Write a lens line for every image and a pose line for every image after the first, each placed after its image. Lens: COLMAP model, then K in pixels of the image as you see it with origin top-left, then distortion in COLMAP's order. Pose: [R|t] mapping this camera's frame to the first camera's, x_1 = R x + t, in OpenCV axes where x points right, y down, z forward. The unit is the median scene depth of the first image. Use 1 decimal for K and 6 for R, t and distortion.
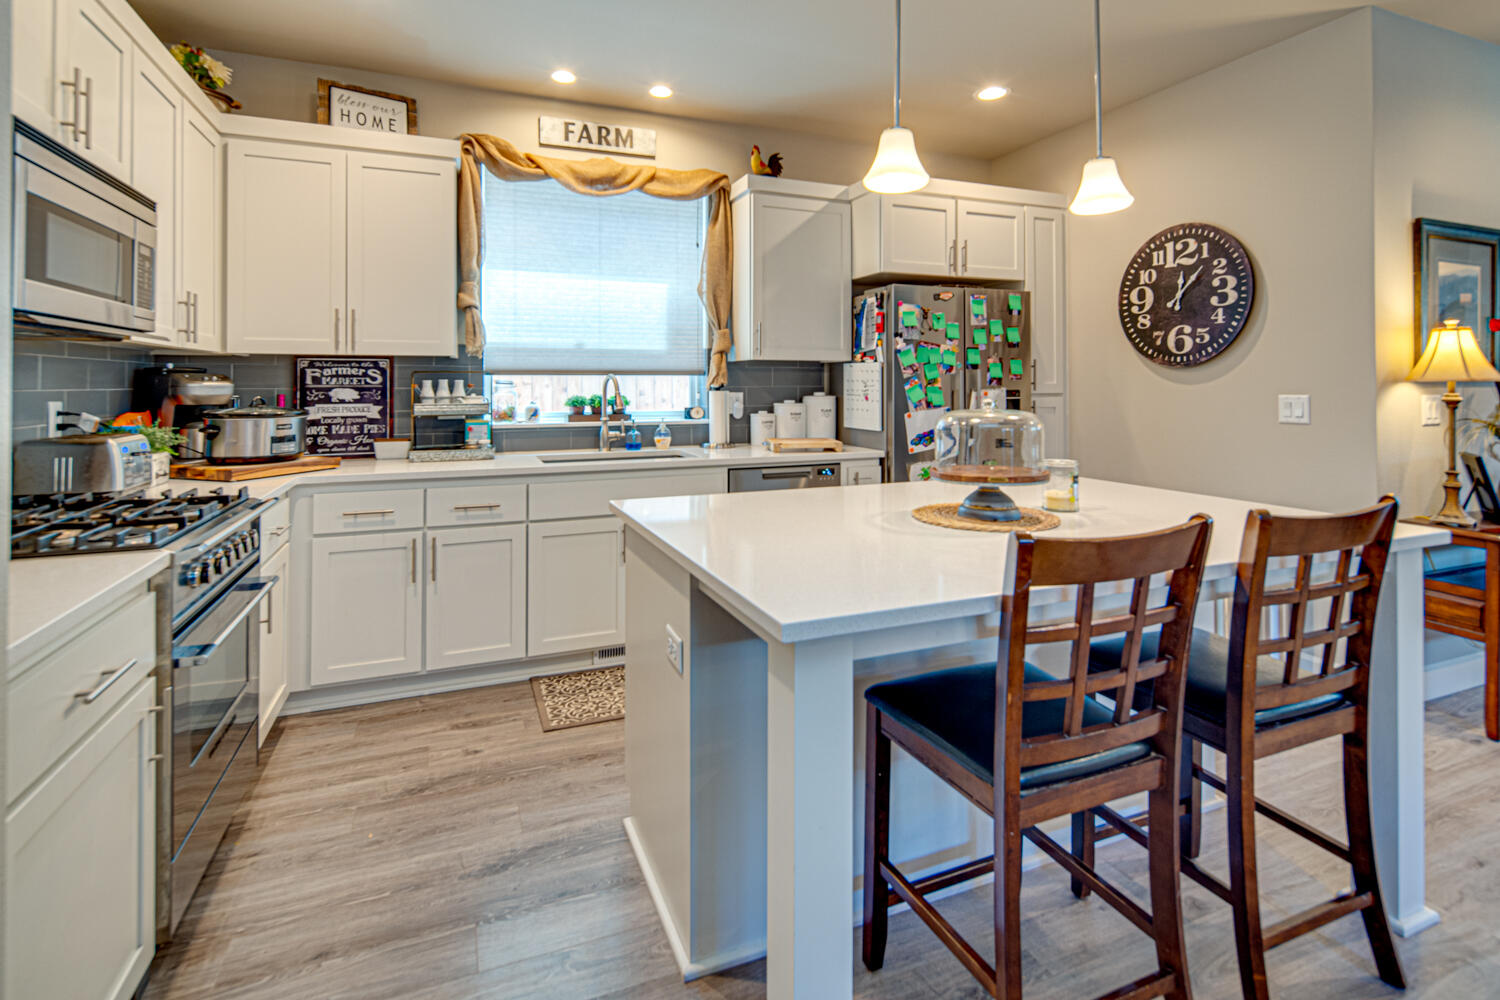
lens RADIAL K [[722.9, 0, 741.0], [0, 722.9, 494.0], [0, 0, 1]] dist [0.005266, -0.000088]
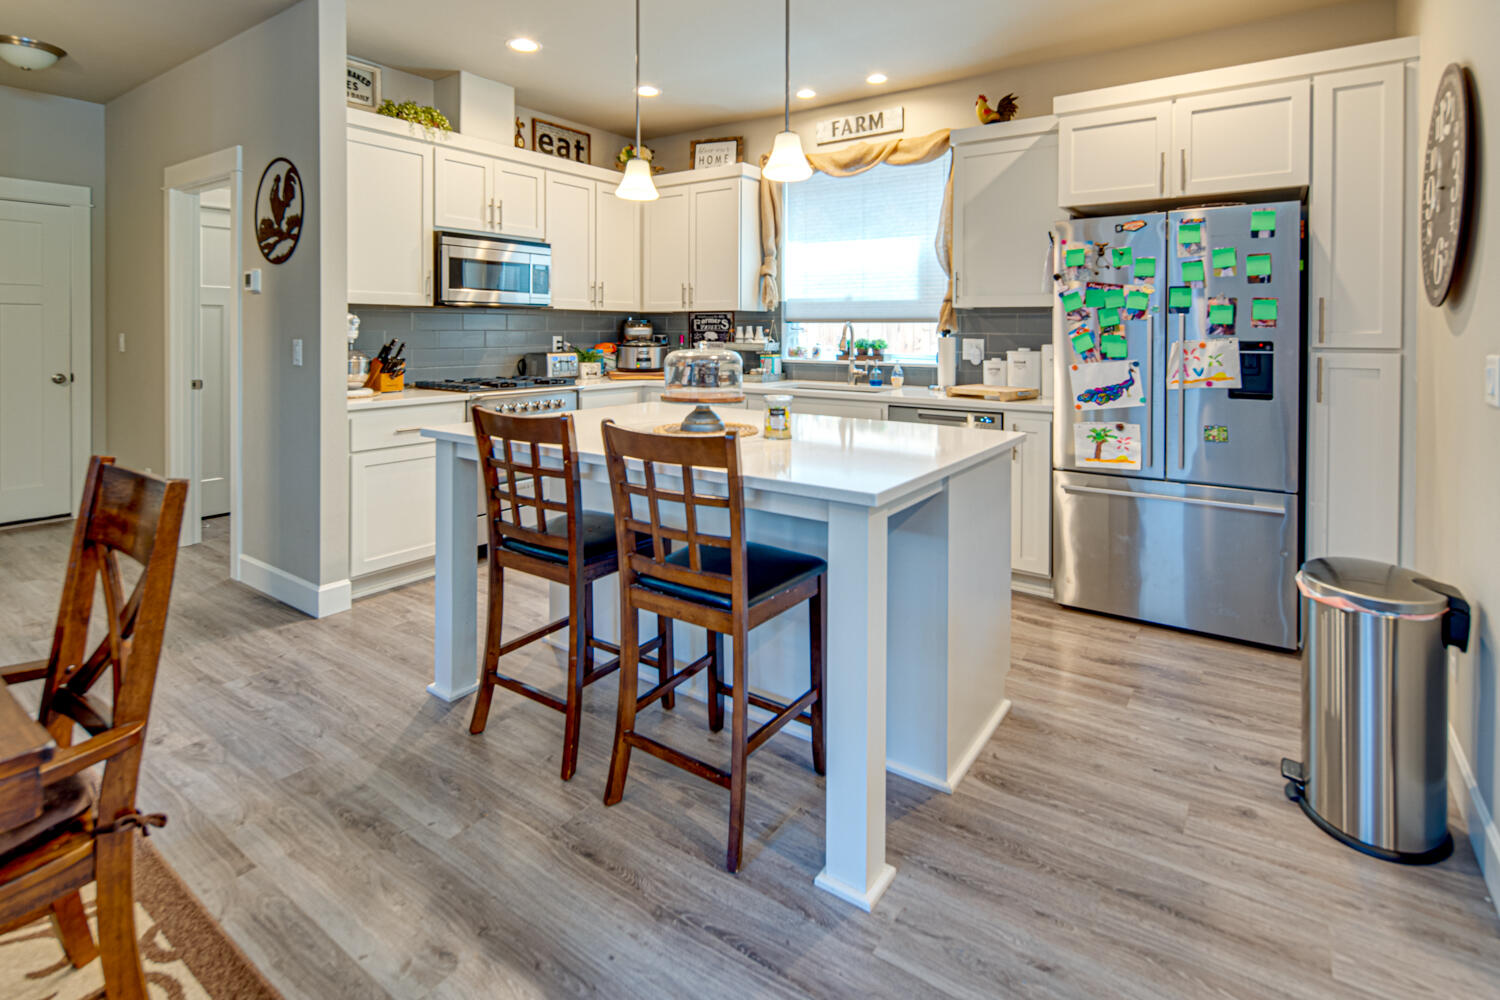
lens RADIAL K [[722.9, 0, 741.0], [0, 722.9, 494.0], [0, 0, 1]] dist [0.005266, -0.000088]
pose [[0.536785, 0.192171, -0.821543, 0.781126], [-0.132651, 0.980828, 0.142758, -0.028143], [0.833226, 0.032348, 0.551985, 0.166893]]
